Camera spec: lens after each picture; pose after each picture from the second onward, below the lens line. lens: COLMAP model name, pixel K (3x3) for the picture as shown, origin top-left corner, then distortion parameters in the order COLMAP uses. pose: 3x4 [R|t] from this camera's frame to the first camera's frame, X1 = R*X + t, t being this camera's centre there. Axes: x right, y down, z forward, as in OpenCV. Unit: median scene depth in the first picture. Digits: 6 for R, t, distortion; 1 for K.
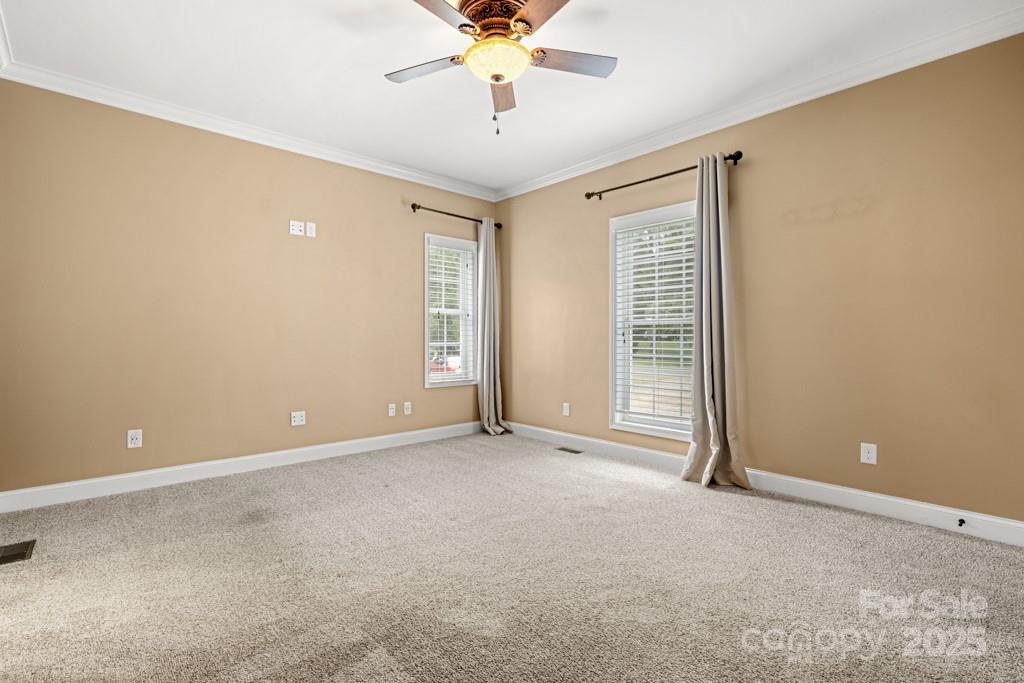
lens RADIAL K [[474.3, 0, 512.0], [0, 474.3, 341.5], [0, 0, 1]] dist [0.000083, -0.000003]
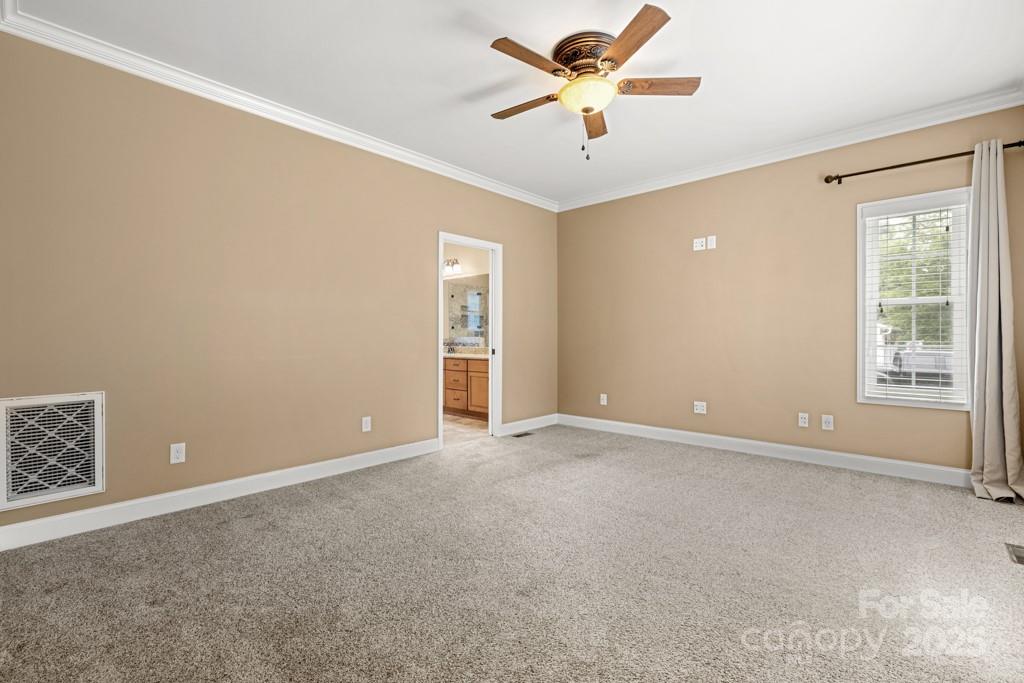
lens RADIAL K [[464.0, 0, 512.0], [0, 464.0, 341.5], [0, 0, 1]] dist [-0.000342, -0.000370]
pose [[0.084626, 0.006902, -0.996389, 0.645784], [-0.006502, 0.999959, 0.006374, -0.004102], [0.996392, 0.005939, 0.084668, 0.440960]]
